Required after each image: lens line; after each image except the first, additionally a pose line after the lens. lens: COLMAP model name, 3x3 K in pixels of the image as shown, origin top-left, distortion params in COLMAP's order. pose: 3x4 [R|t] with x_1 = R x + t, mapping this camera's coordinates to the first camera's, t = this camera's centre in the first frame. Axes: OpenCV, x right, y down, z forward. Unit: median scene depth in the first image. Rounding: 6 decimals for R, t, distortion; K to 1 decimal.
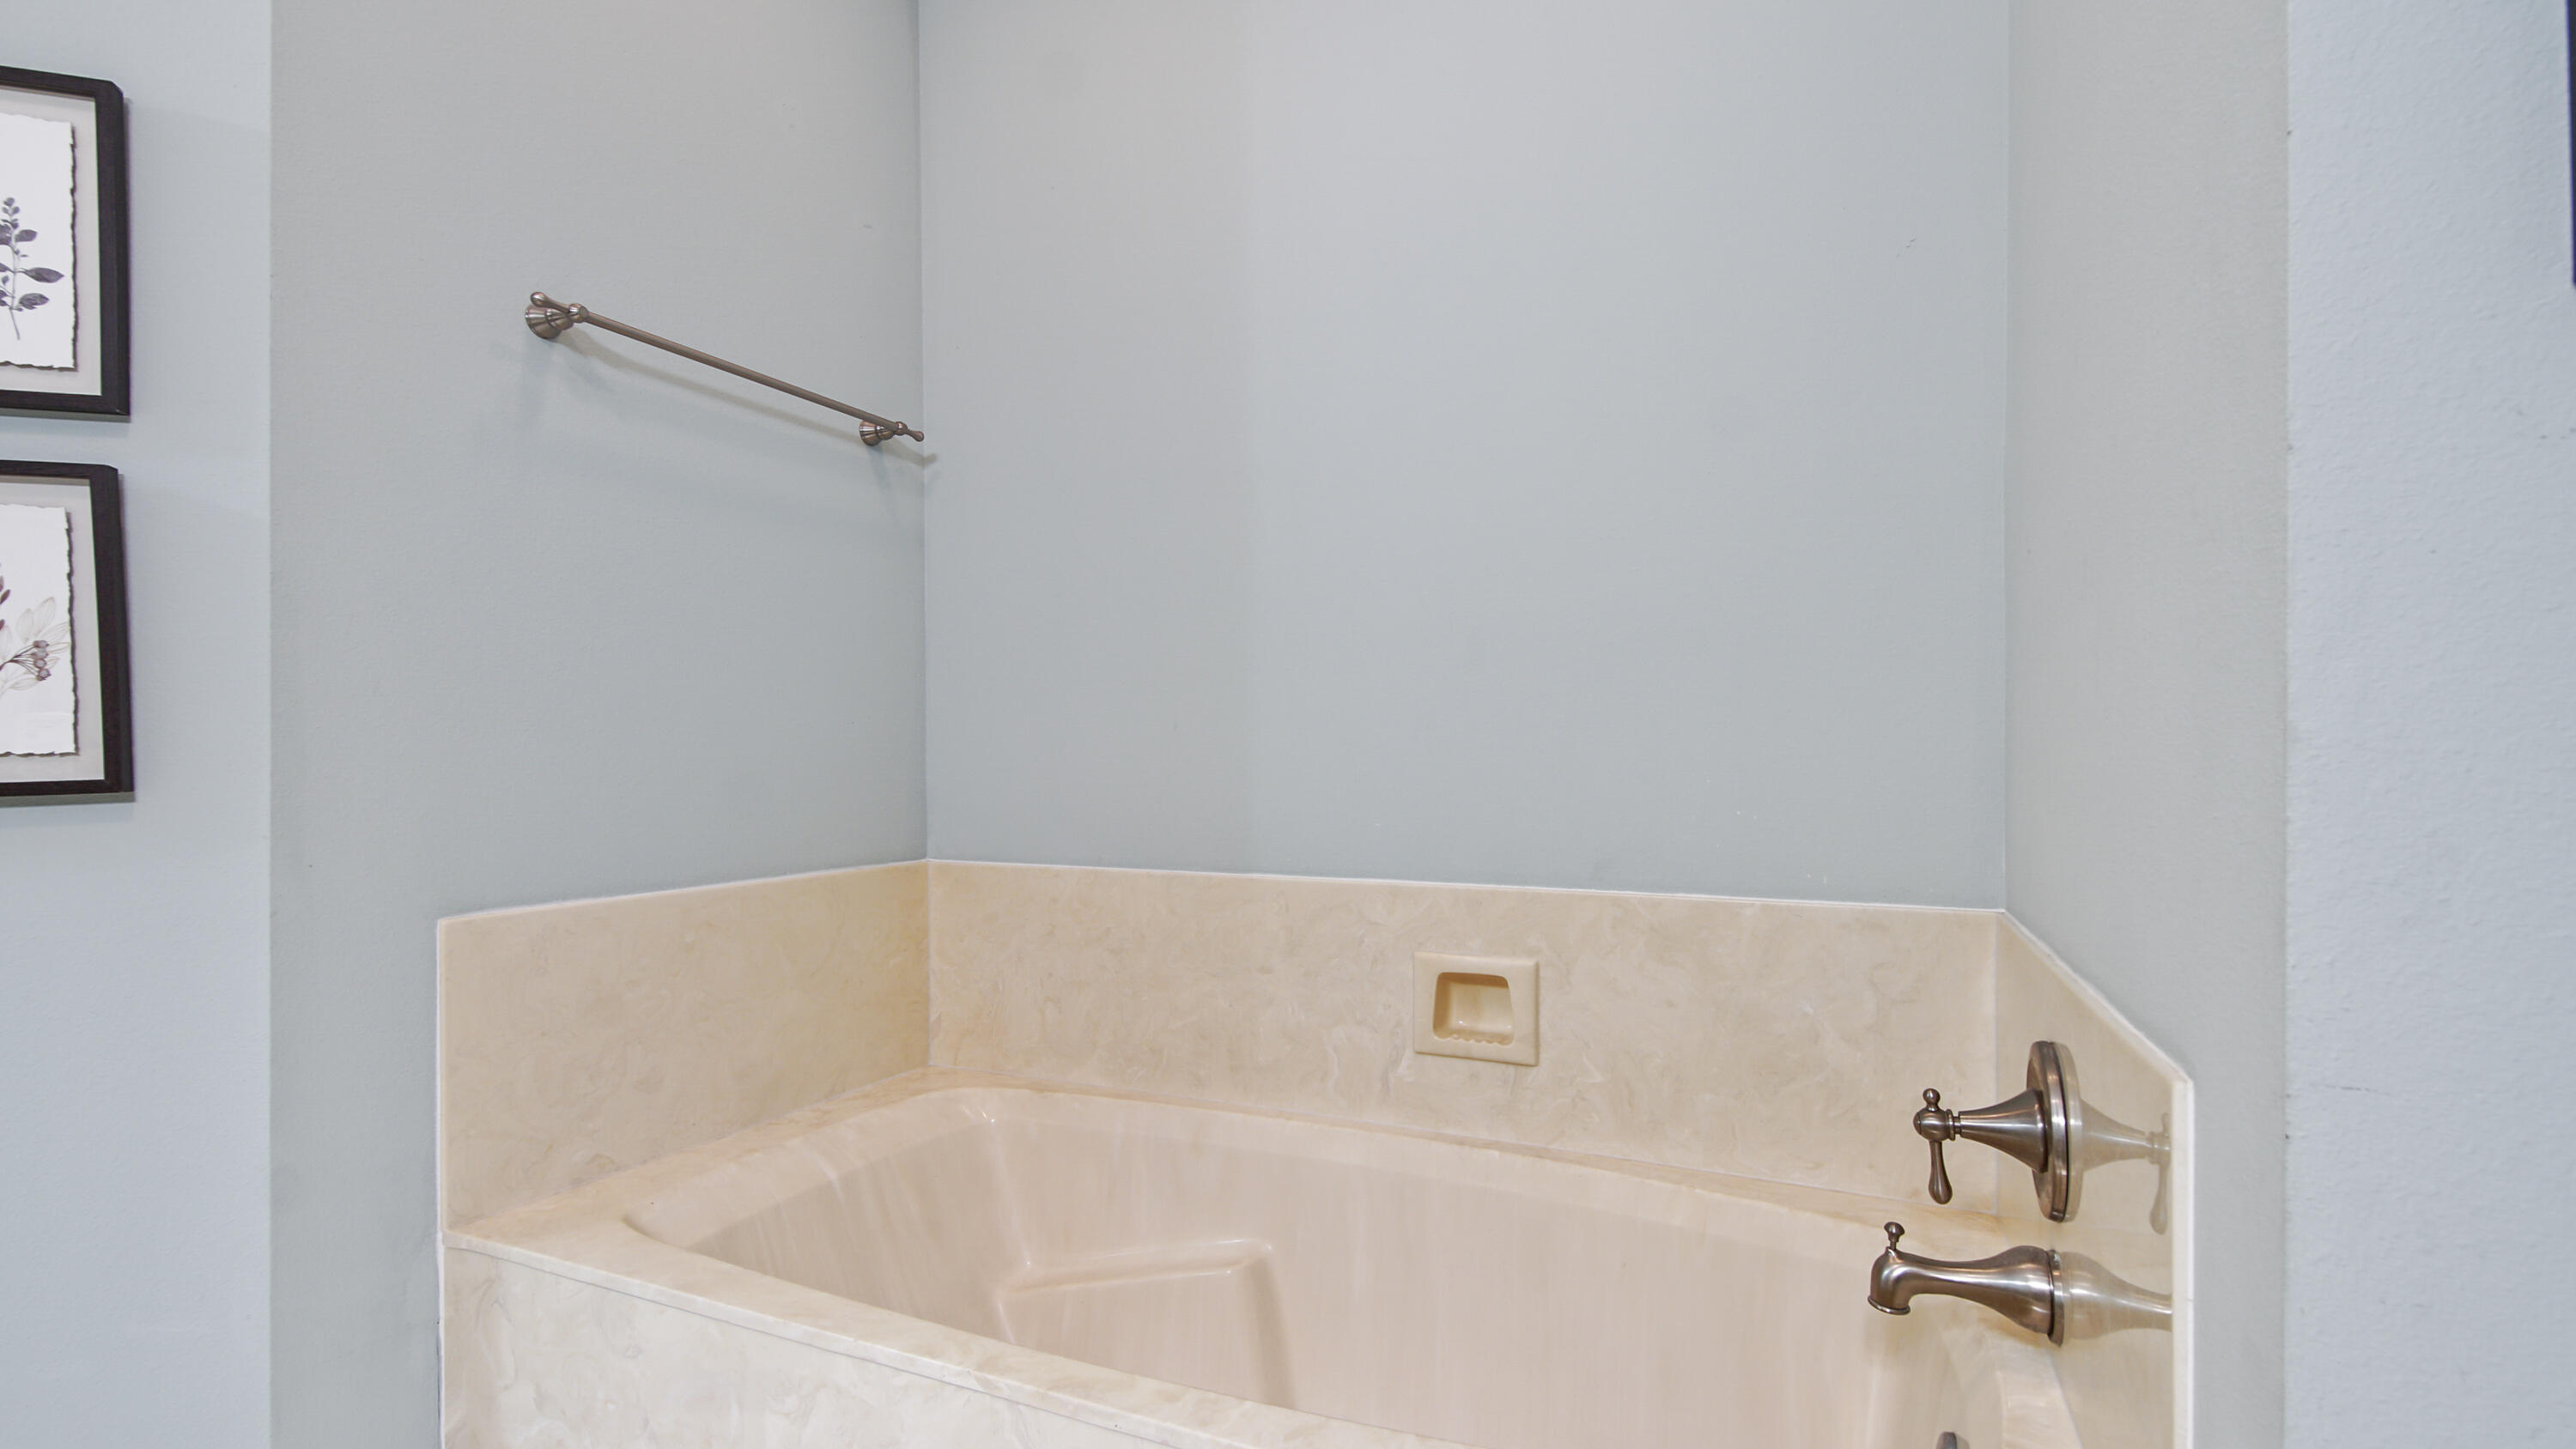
lens RADIAL K [[1133.0, 0, 1330.8], [0, 1133.0, 745.0], [0, 0, 1]] dist [0.011841, -0.007537]
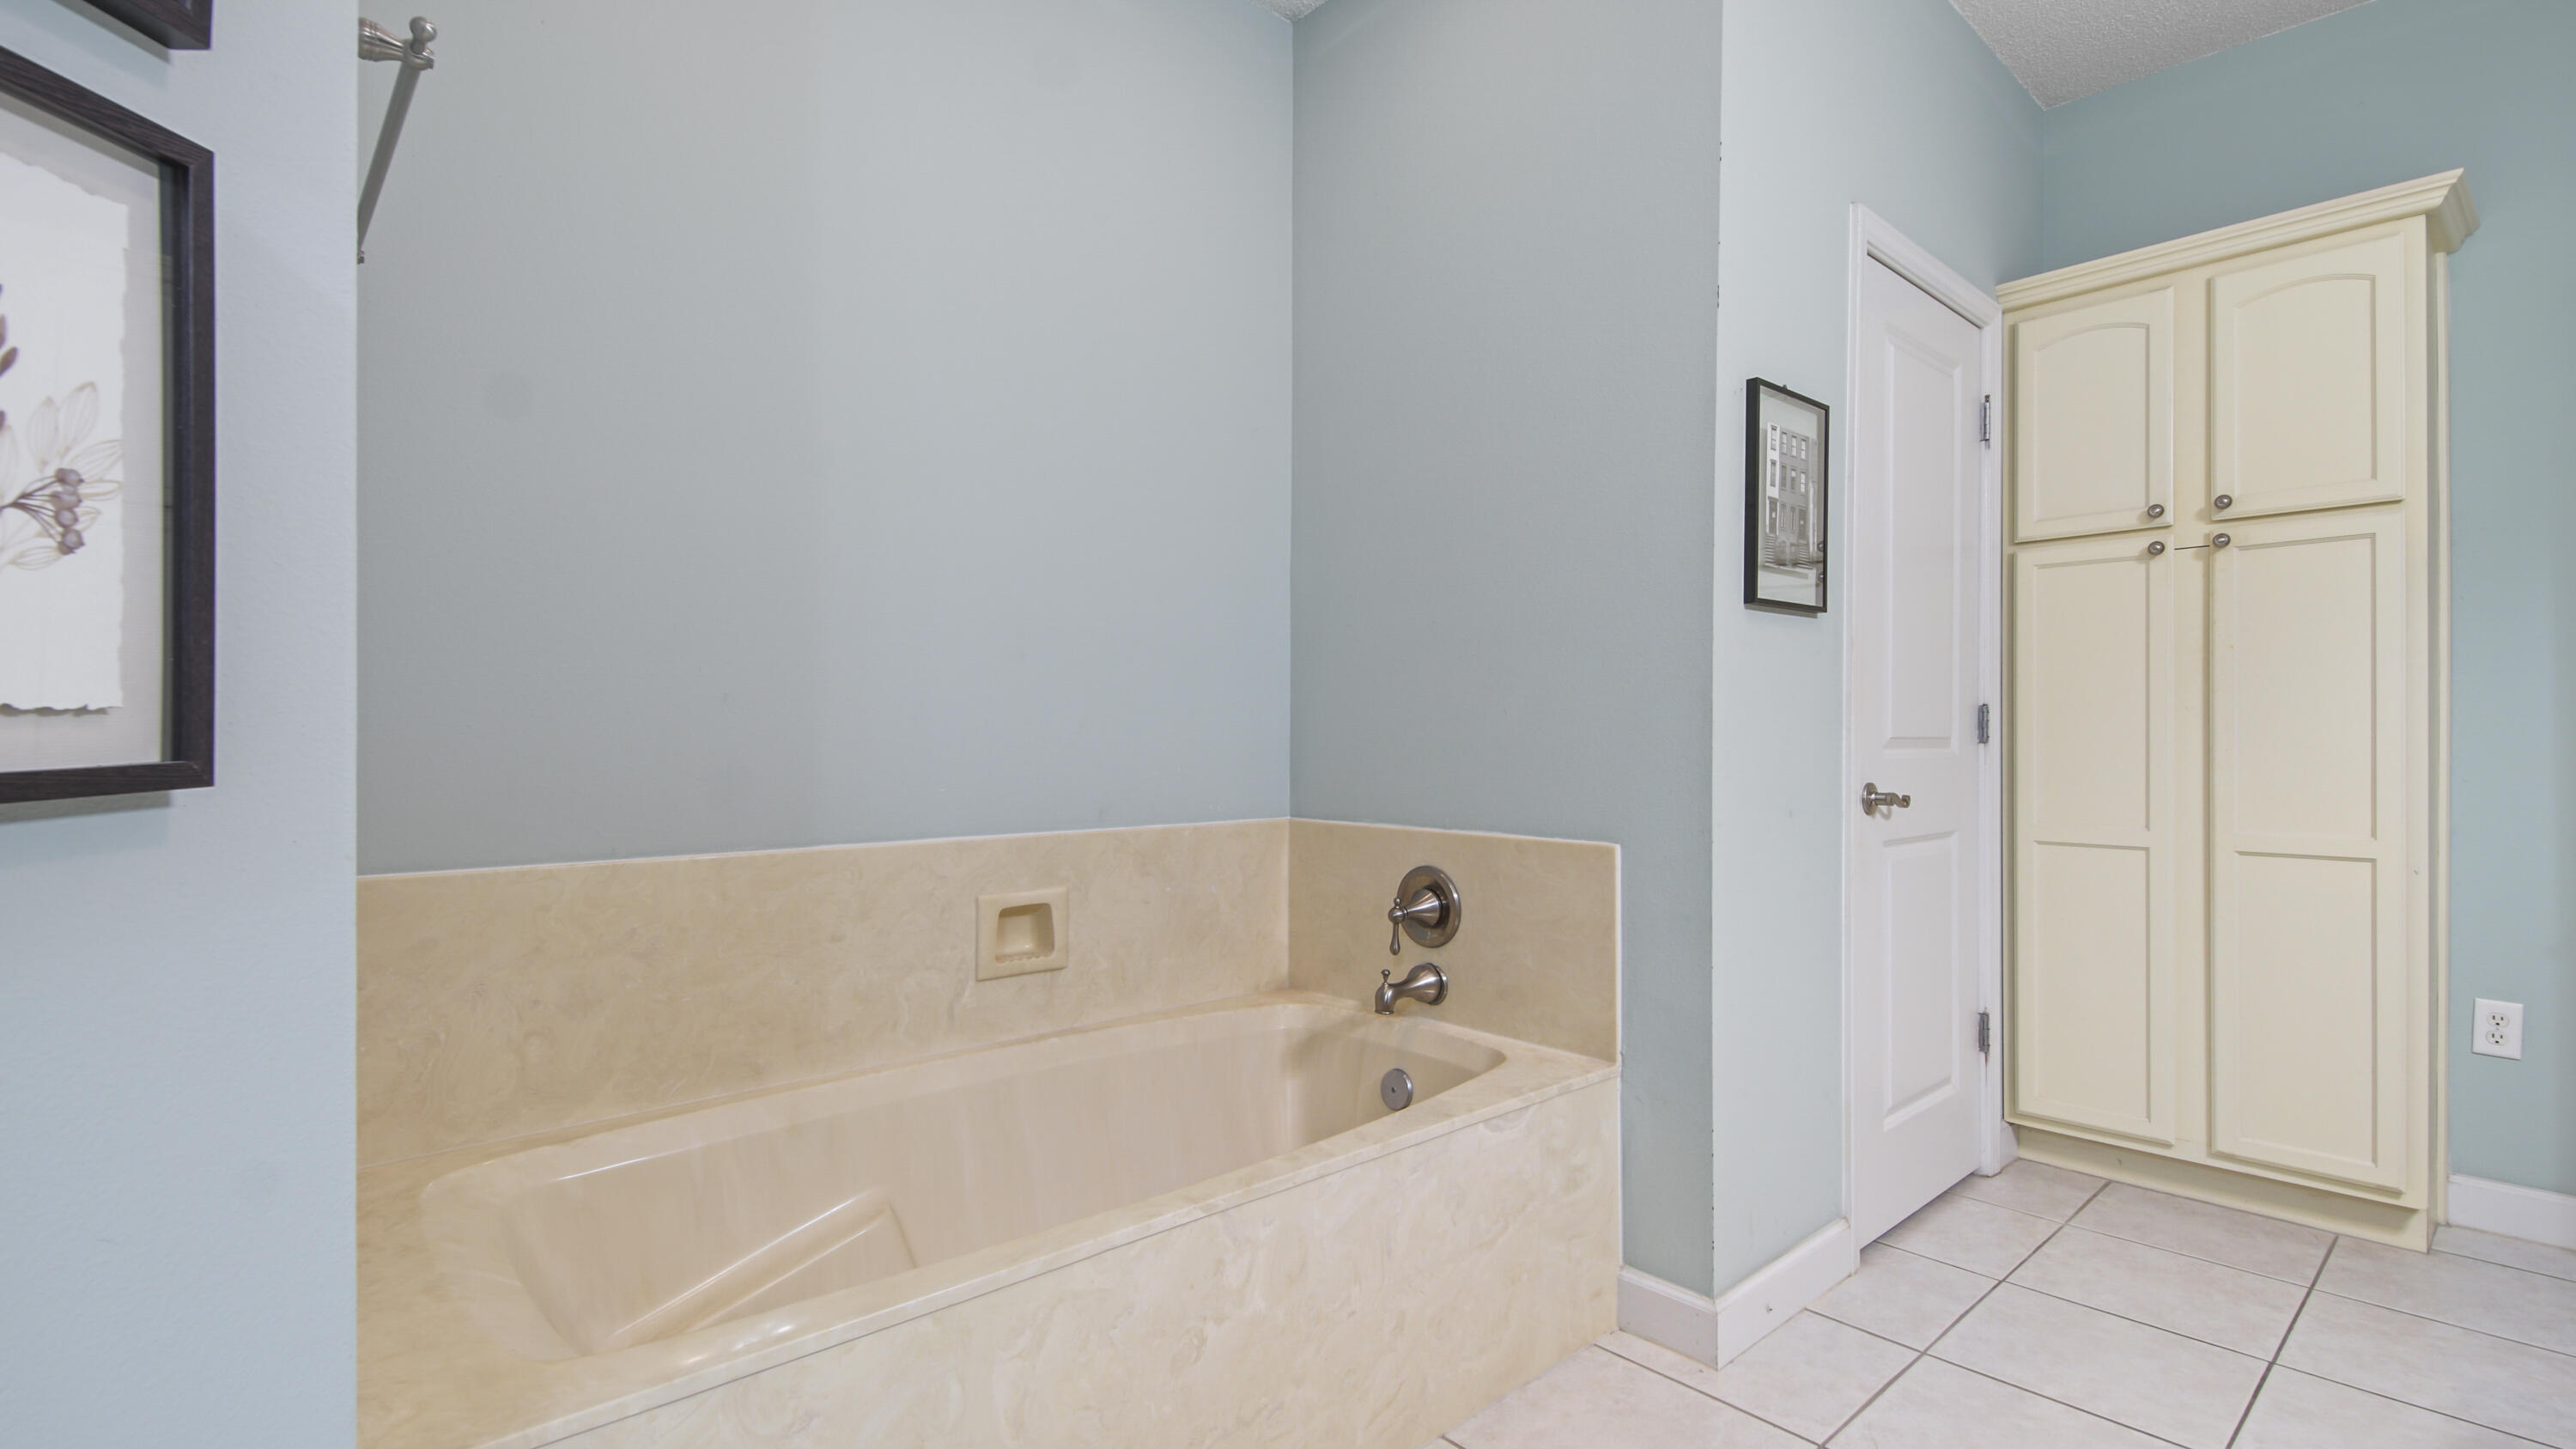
lens RADIAL K [[1057.3, 0, 1290.0], [0, 1057.3, 715.6], [0, 0, 1]] dist [0.000932, -0.000073]
pose [[0.455780, 0.015116, 0.889964, -0.816768], [-0.004828, 0.999883, -0.014510, 0.009004], [-0.890080, 0.002316, 0.455799, 0.219711]]
